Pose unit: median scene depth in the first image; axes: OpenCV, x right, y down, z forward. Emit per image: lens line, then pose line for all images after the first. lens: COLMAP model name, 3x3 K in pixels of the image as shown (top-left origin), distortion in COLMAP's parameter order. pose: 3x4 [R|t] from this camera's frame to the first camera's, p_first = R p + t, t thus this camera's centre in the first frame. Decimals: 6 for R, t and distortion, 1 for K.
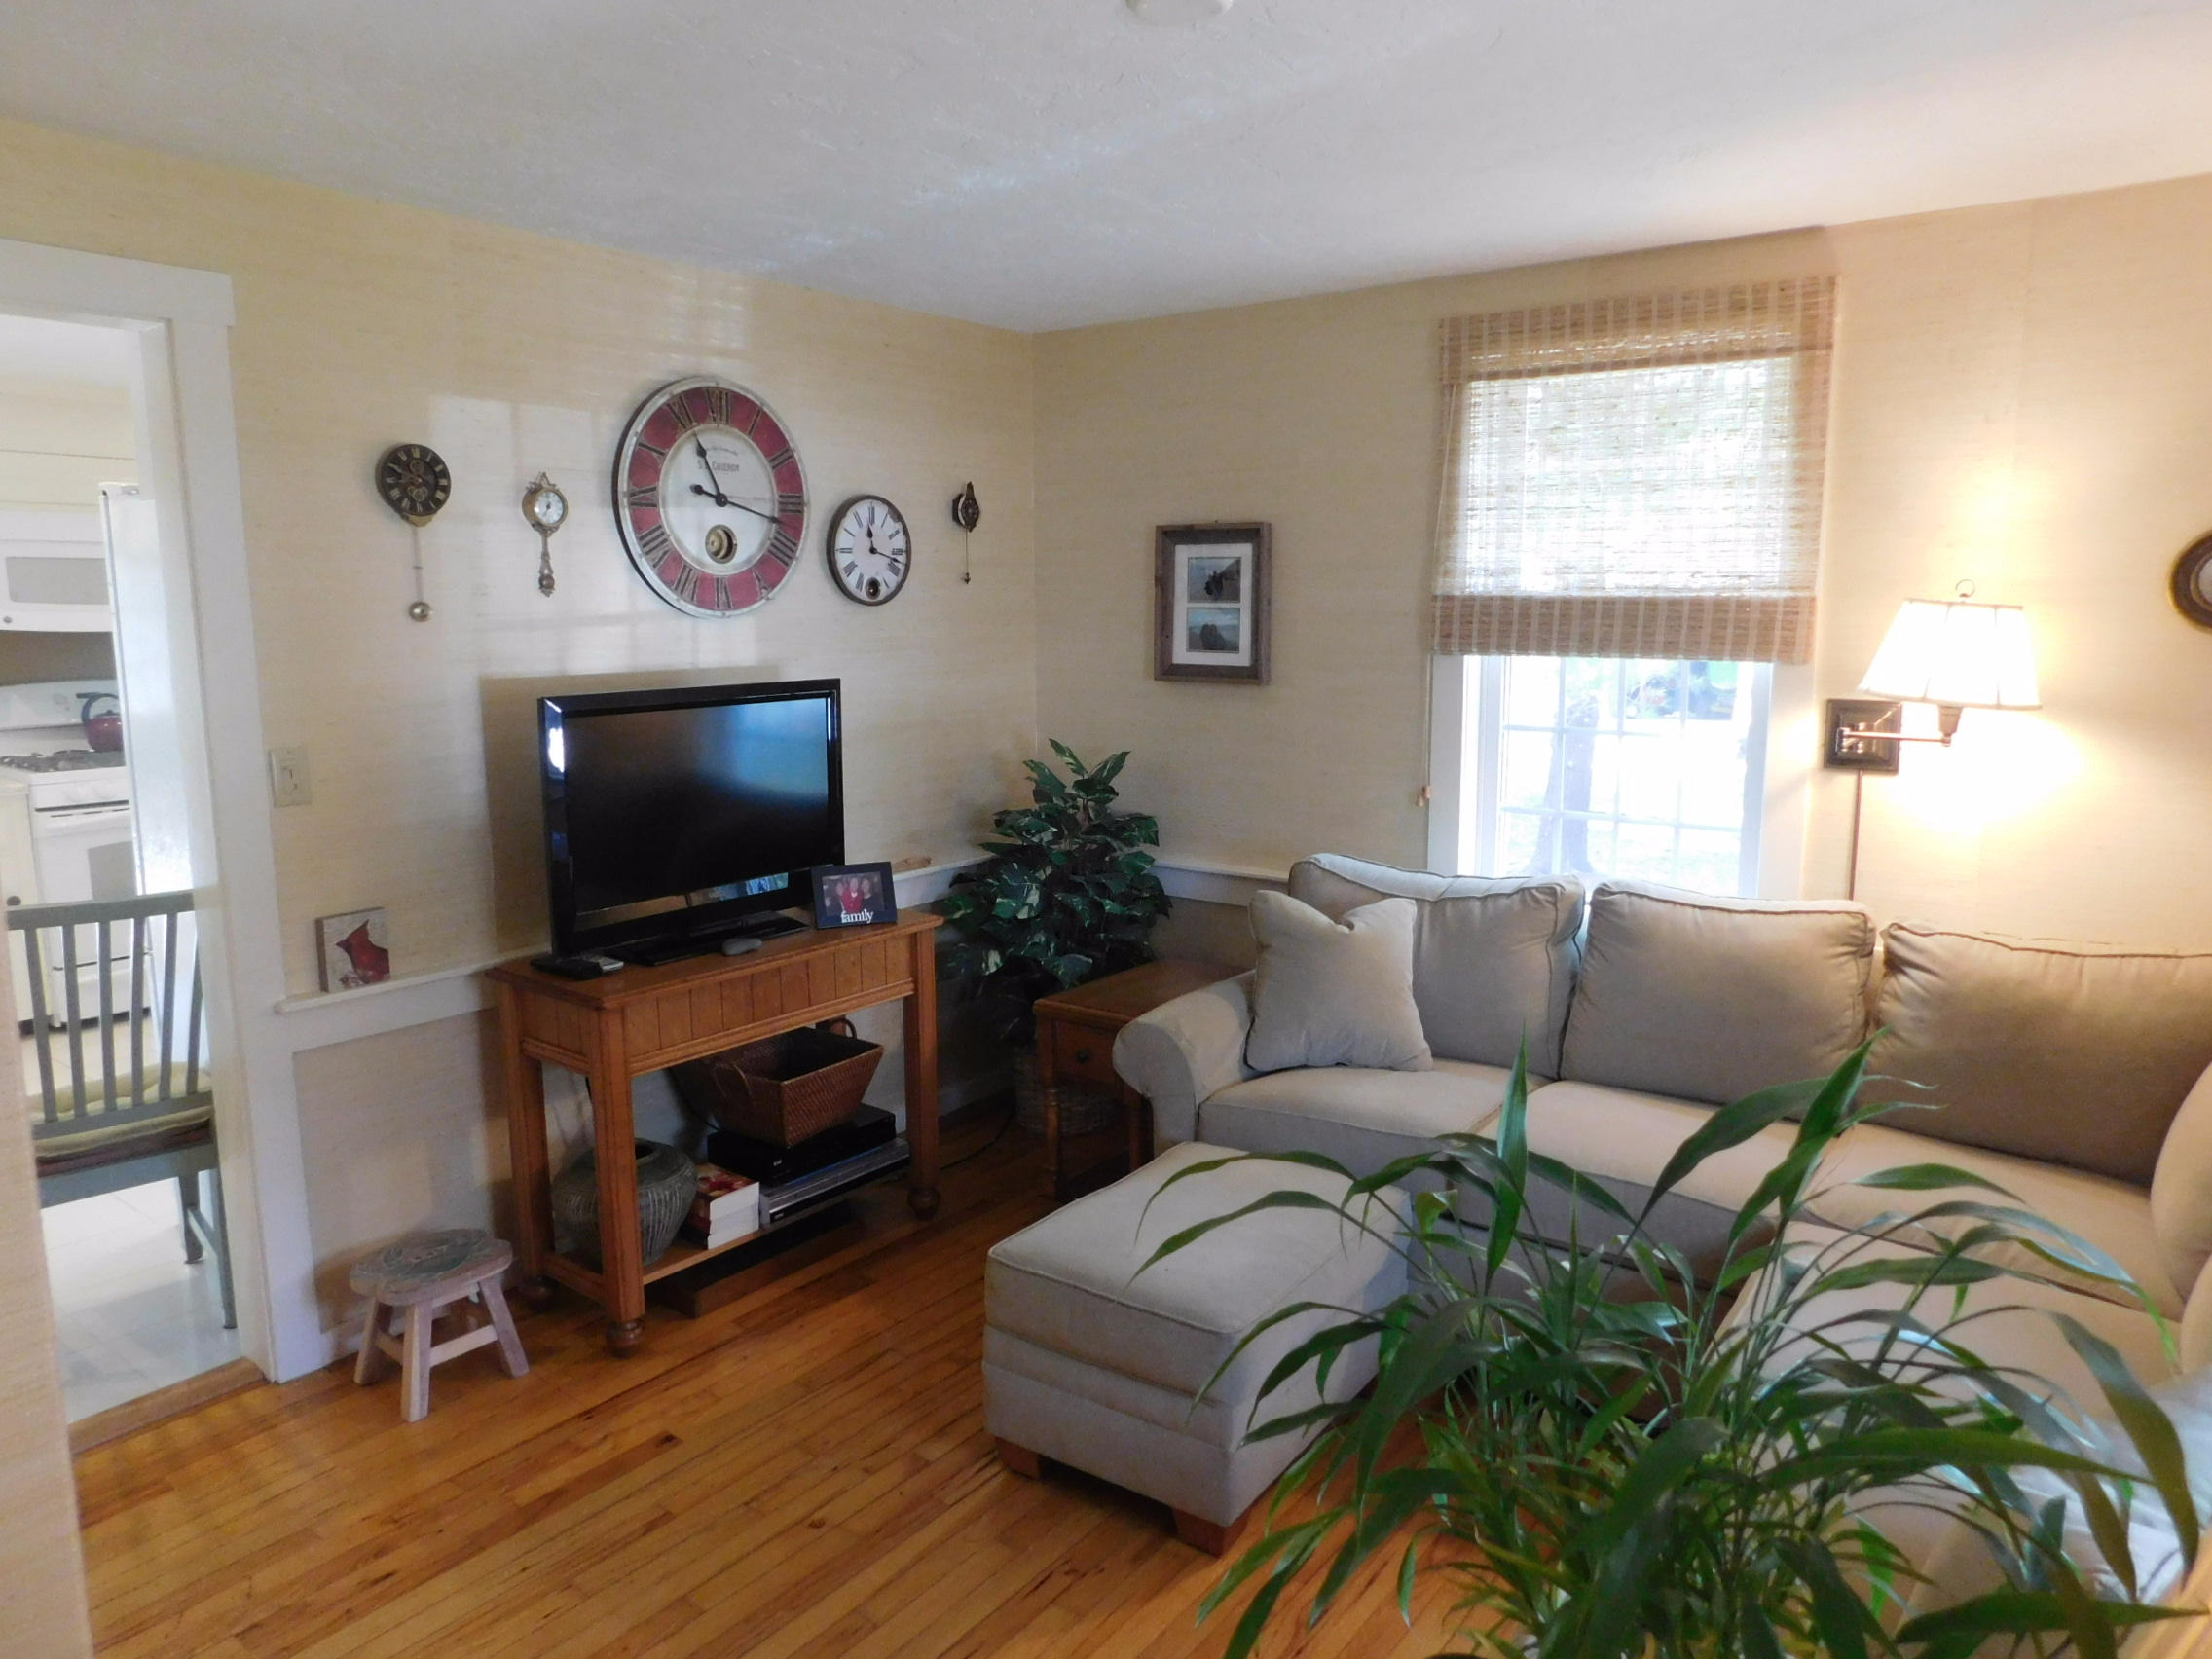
lens RADIAL K [[1463.8, 0, 1107.1], [0, 1463.8, 826.7], [0, 0, 1]] dist [-0.072526, 0.058077]
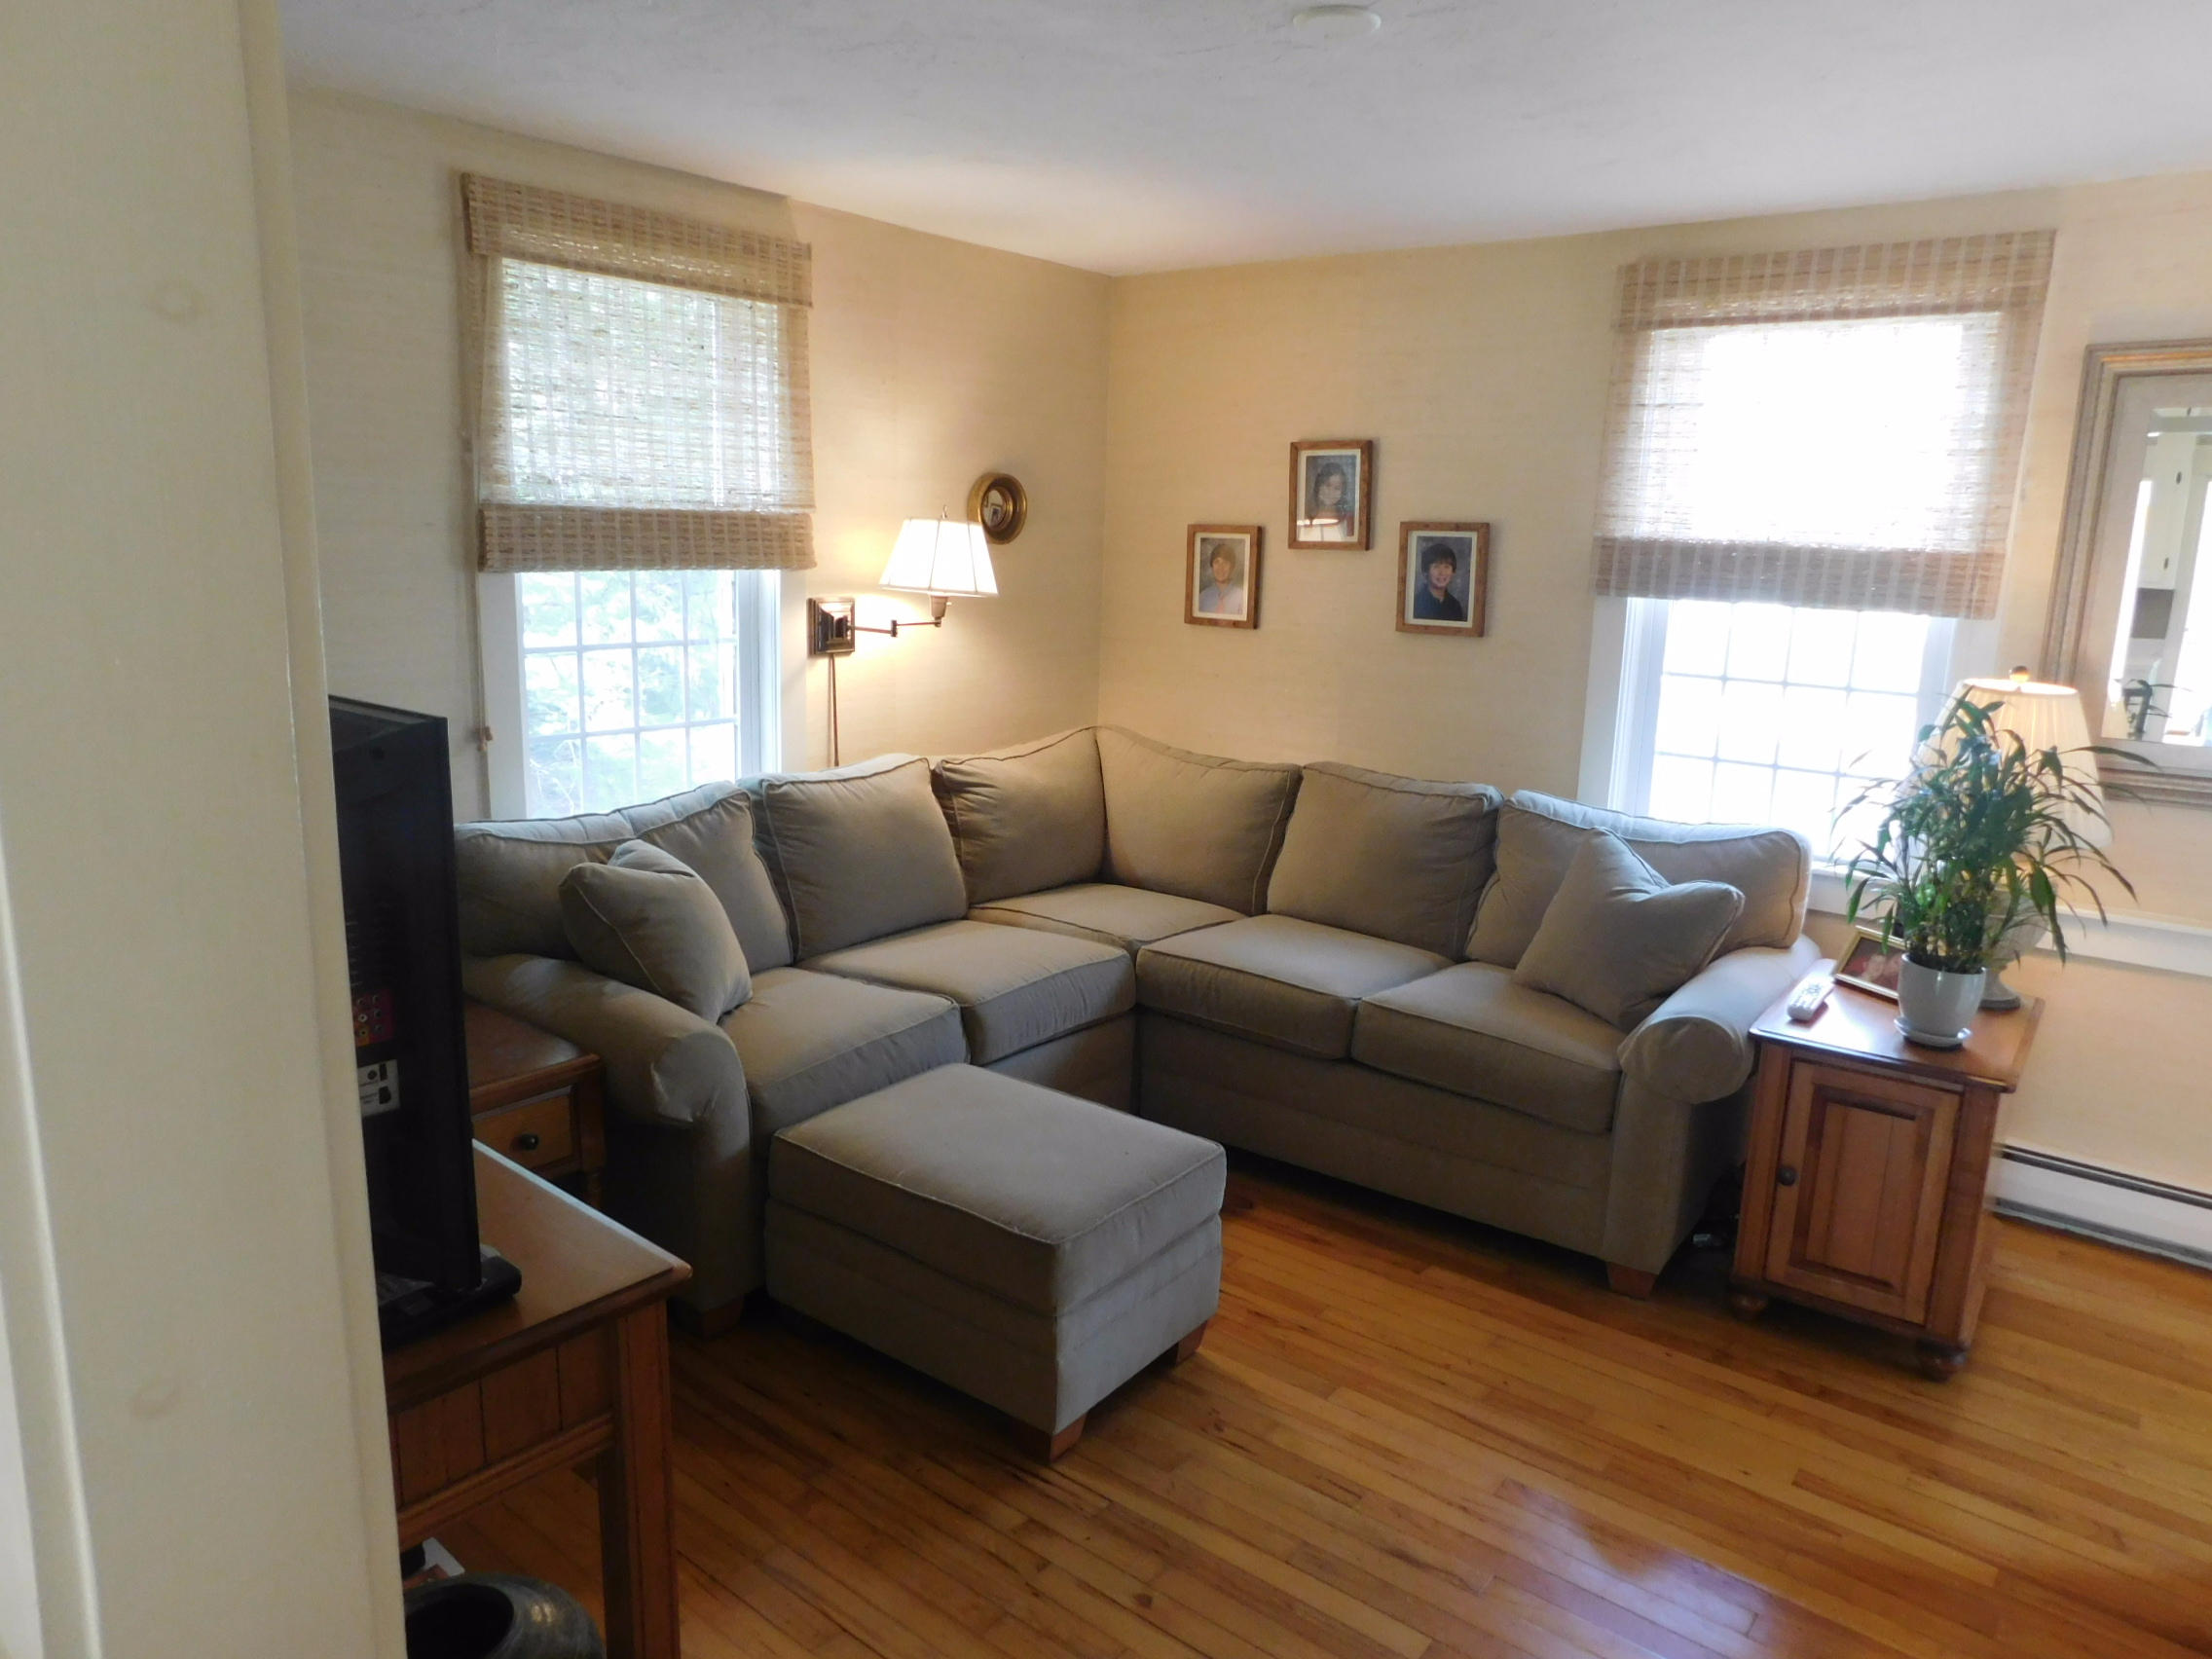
lens RADIAL K [[1463.8, 0, 1112.1], [0, 1463.8, 829.4], [0, 0, 1]] dist [-0.072526, 0.058077]
pose [[0.027223, -0.197061, 0.980013, -0.701143], [0.125701, 0.973269, 0.192213, -0.098437], [-0.991695, 0.117956, 0.051266, 0.675999]]
